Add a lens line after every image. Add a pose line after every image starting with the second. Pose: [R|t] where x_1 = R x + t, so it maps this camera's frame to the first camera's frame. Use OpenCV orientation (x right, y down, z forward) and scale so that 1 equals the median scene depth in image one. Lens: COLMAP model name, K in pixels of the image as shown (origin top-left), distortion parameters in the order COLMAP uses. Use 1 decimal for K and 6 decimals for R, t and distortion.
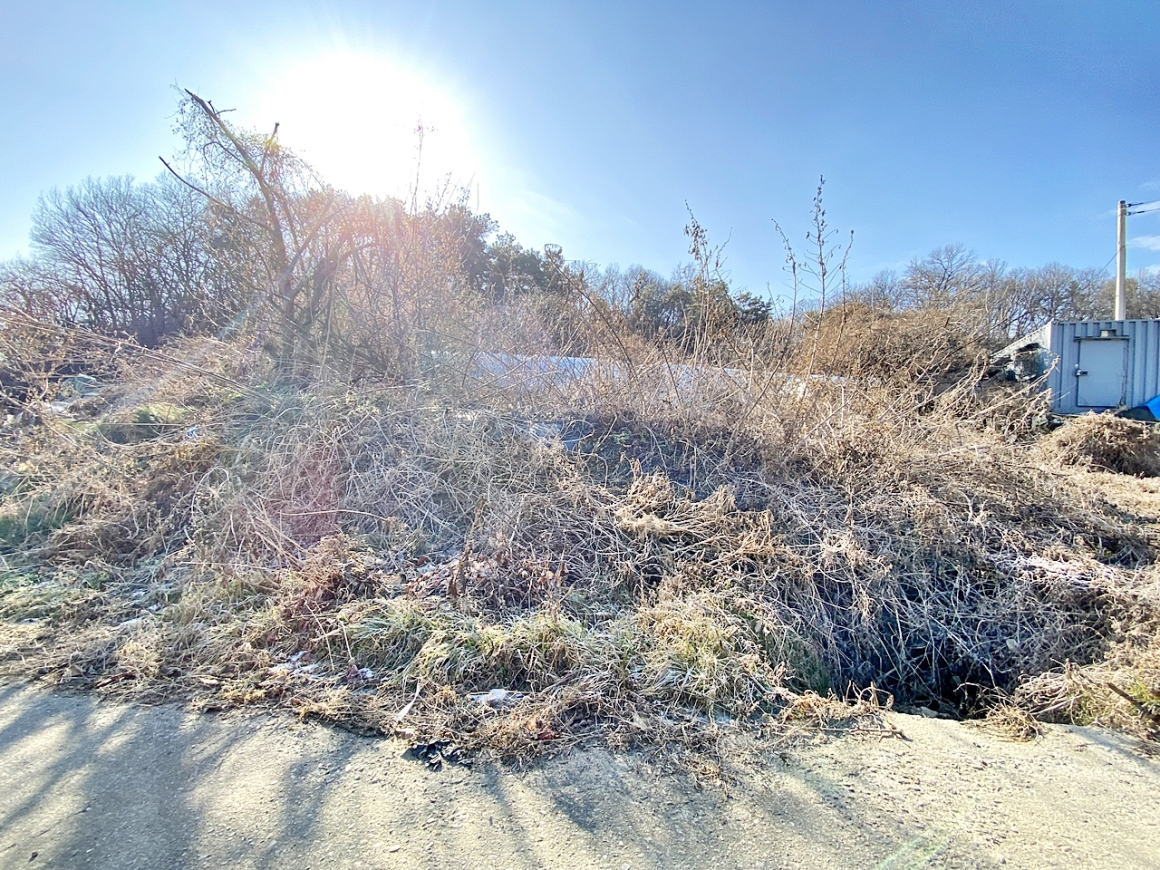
lens RADIAL K [[465.2, 0, 576.0], [0, 465.2, 437.6], [0, 0, 1]] dist [-0.000216, -0.013302]
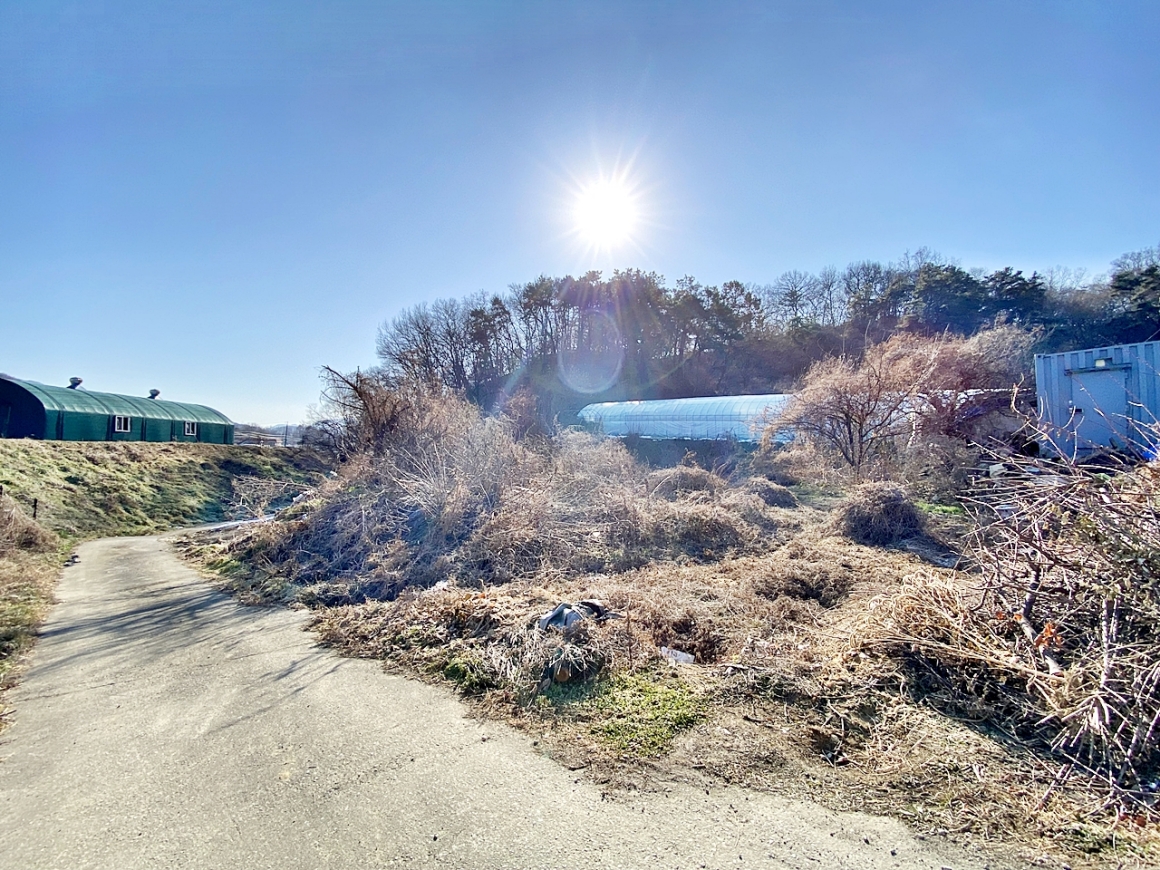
lens RADIAL K [[465.7, 0, 575.6], [0, 465.7, 431.4], [0, 0, 1]] dist [0.029672, -0.026135]
pose [[0.862979, -0.078395, -0.499120, 0.264733], [0.047416, 0.996095, -0.074471, -0.030524], [0.503010, 0.040601, 0.863327, -0.078185]]
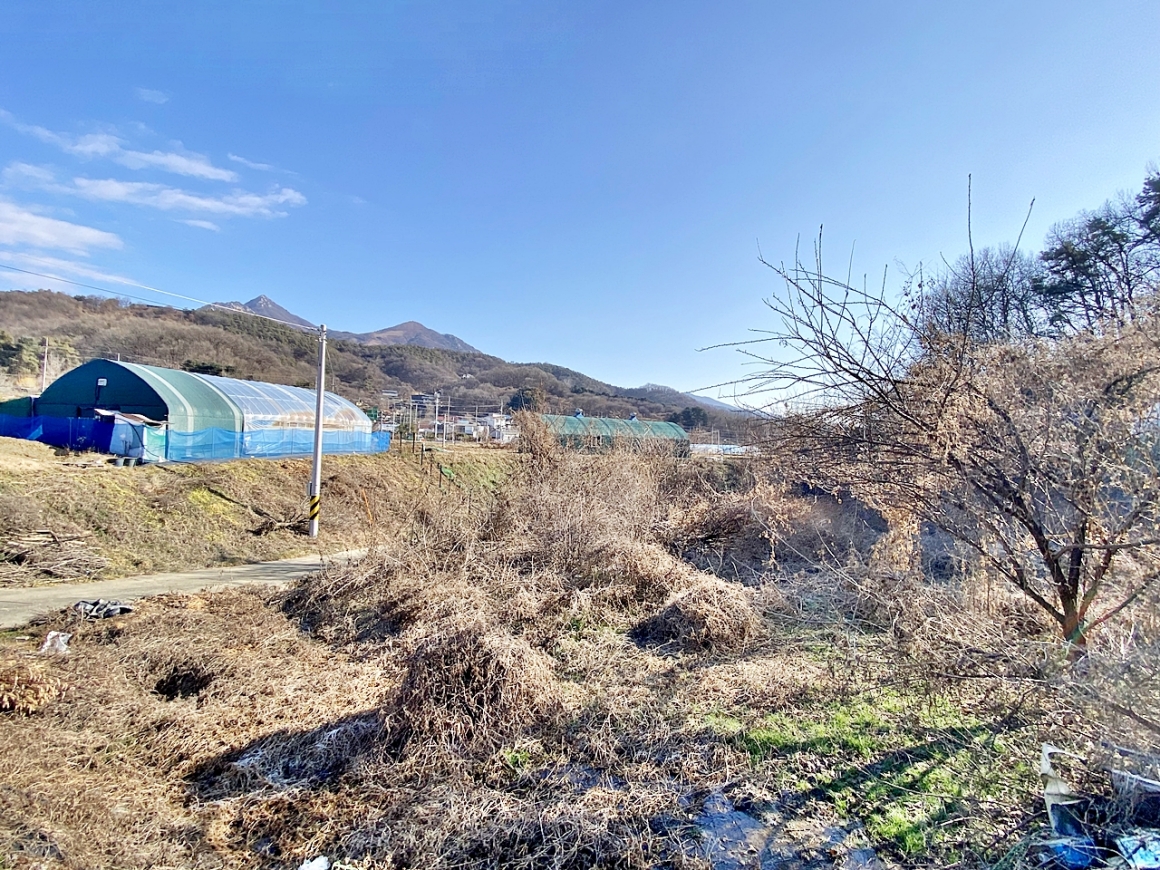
lens RADIAL K [[544.5, 0, 578.0], [0, 544.5, 429.4], [0, 0, 1]] dist [0.027825, -0.029449]
pose [[-0.063227, -0.092673, -0.993687, 0.438559], [-0.038597, 0.995161, -0.090354, -0.056385], [0.997253, 0.032640, -0.066498, 0.285844]]
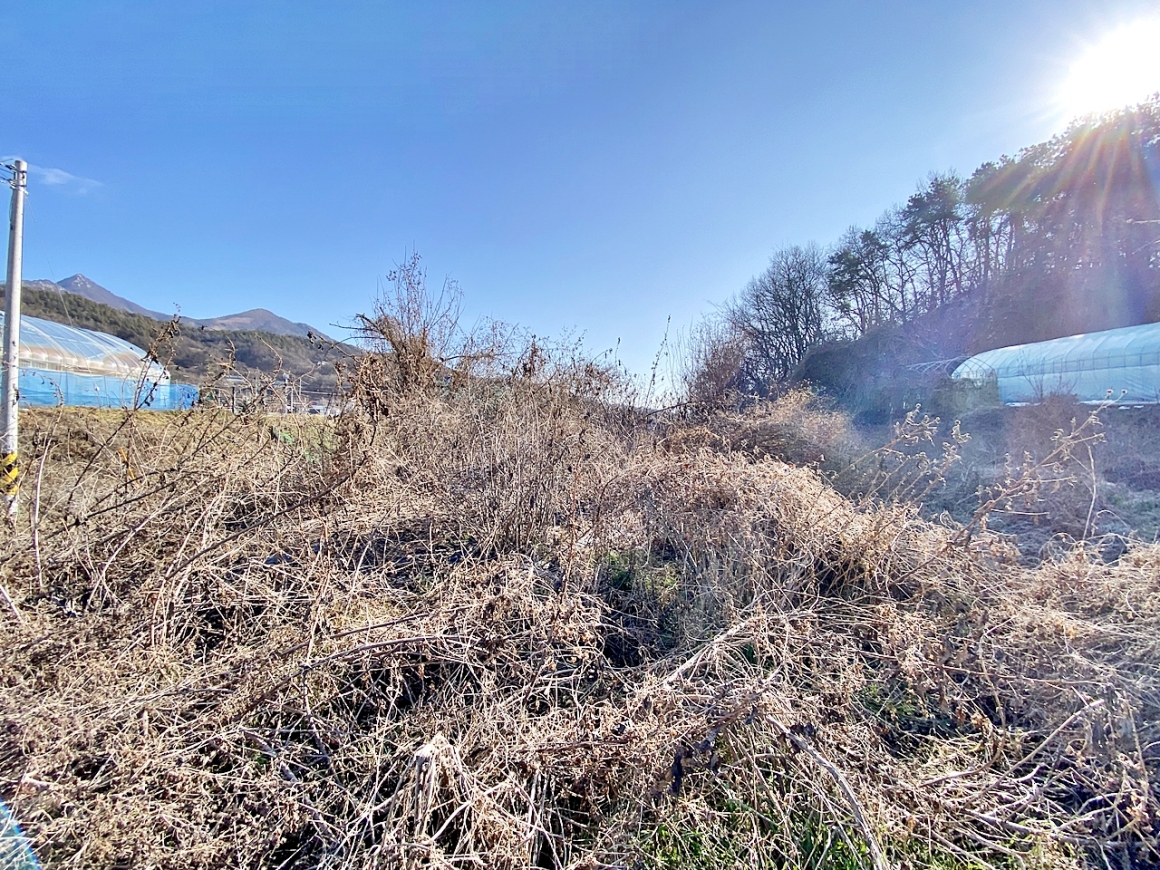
lens RADIAL K [[470.8, 0, 582.2], [0, 470.8, 431.7], [0, 0, 1]] dist [0.000839, -0.013367]
pose [[0.232978, -0.058425, -0.970725, 0.227067], [-0.001139, 0.998177, -0.060350, -0.024924], [0.972481, 0.015166, 0.232486, 0.250391]]
